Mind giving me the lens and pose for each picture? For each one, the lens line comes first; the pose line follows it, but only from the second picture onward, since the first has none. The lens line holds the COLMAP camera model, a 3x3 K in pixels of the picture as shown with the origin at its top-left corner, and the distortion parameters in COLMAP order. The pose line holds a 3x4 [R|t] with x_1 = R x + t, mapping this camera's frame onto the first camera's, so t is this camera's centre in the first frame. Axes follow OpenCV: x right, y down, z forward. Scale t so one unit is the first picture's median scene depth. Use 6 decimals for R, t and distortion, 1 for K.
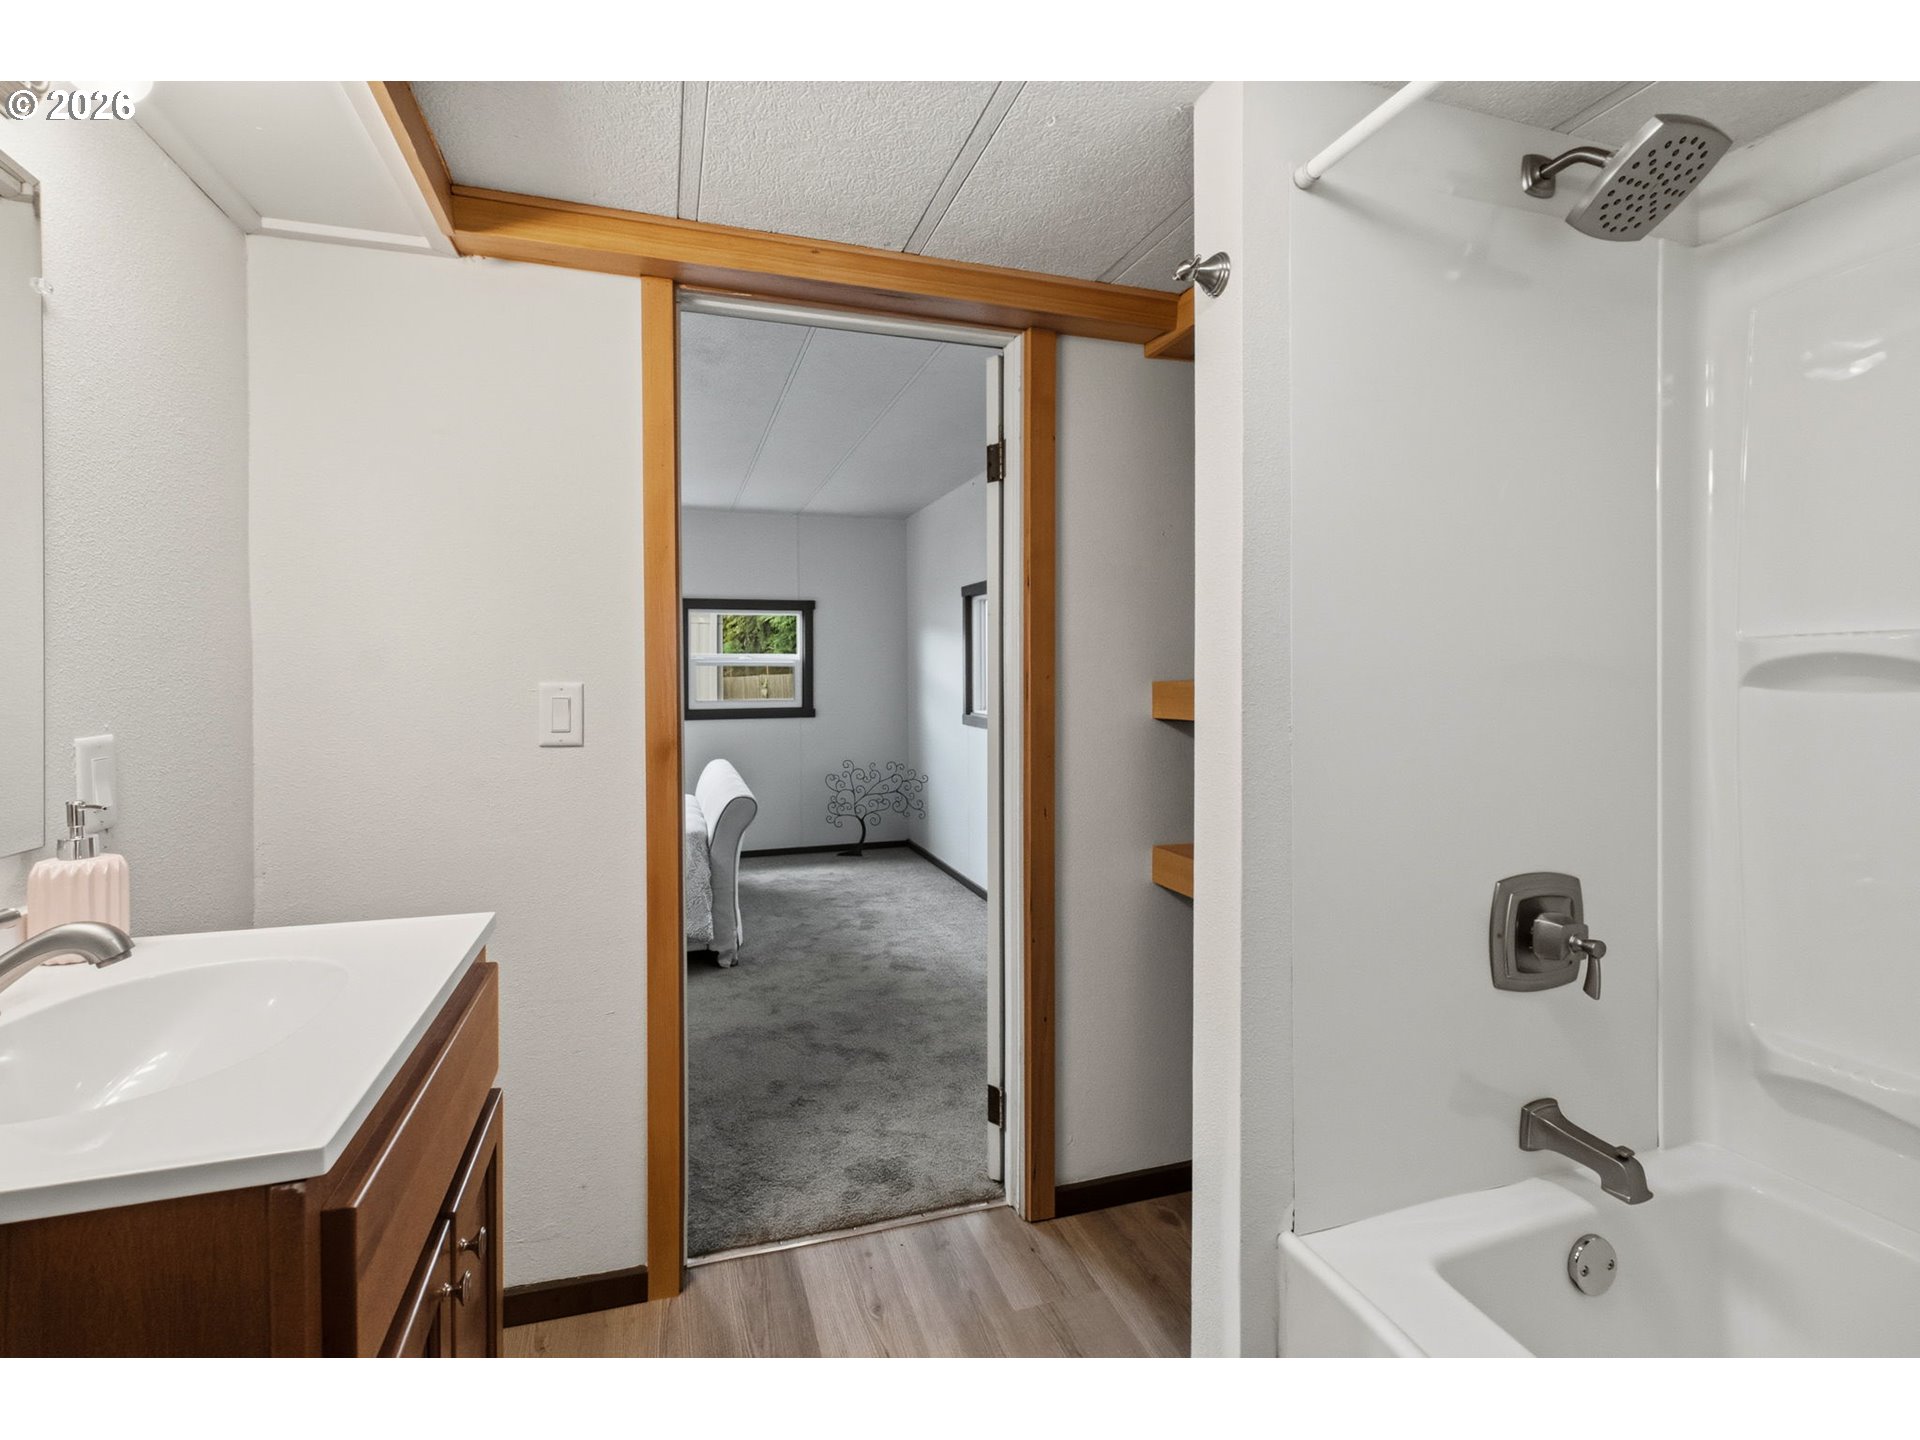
lens RADIAL K [[877.9, 0, 946.9], [0, 877.9, 689.1], [0, 0, 1]] dist [0.000064, -0.000460]
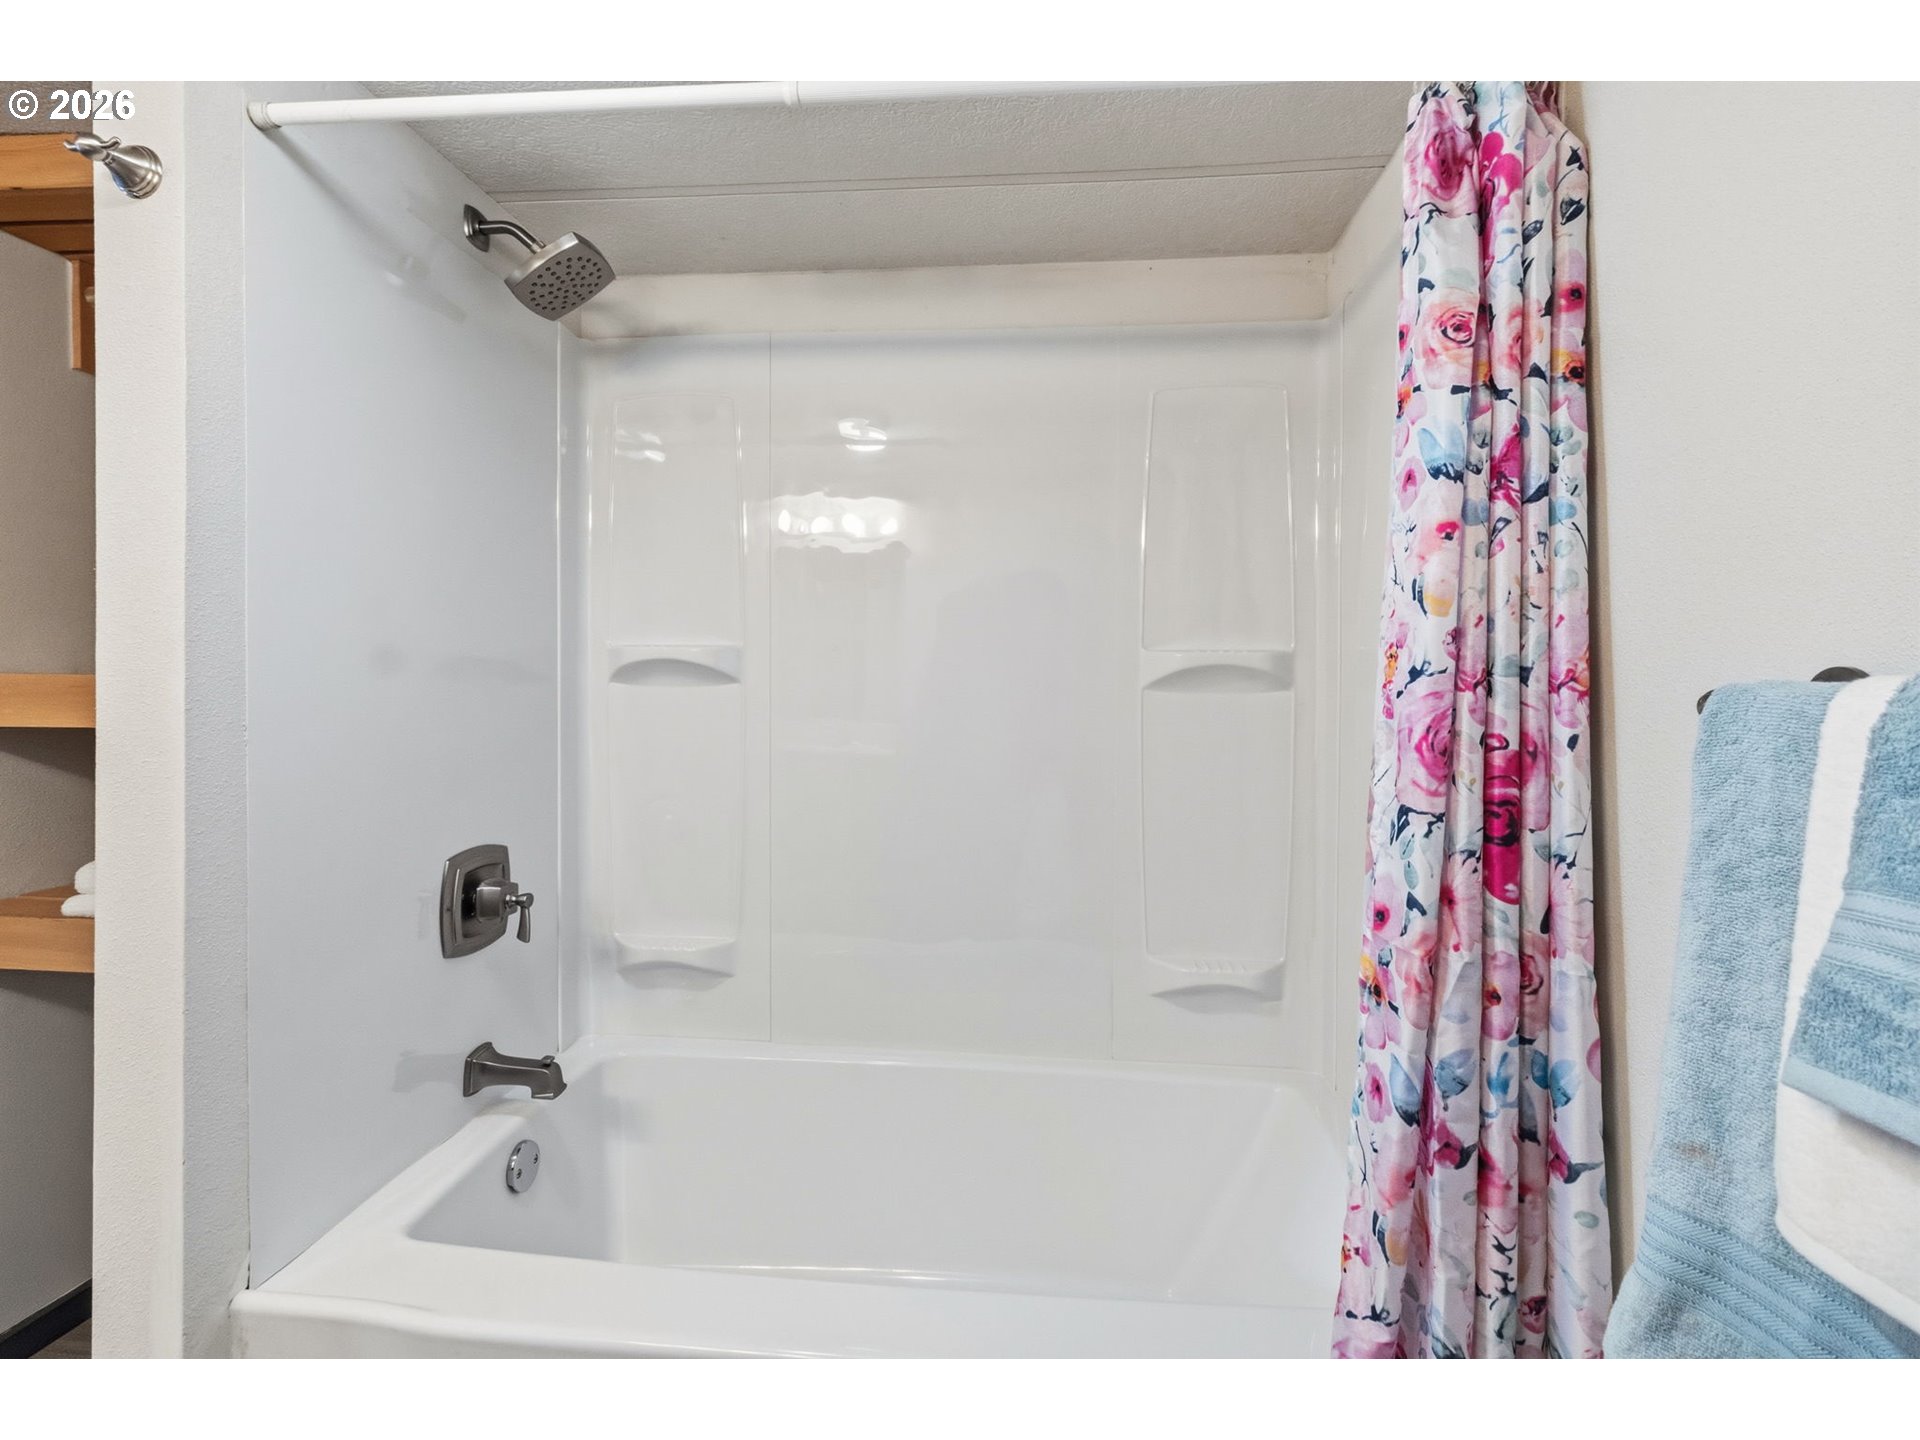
lens RADIAL K [[877.9, 0, 946.9], [0, 877.9, 689.1], [0, 0, 1]] dist [0.000064, -0.000460]
pose [[0.410163, -0.002450, 0.912009, -0.112717], [-0.000638, 0.999995, 0.002973, 0.003115], [-0.912012, -0.001801, 0.410159, -0.013784]]
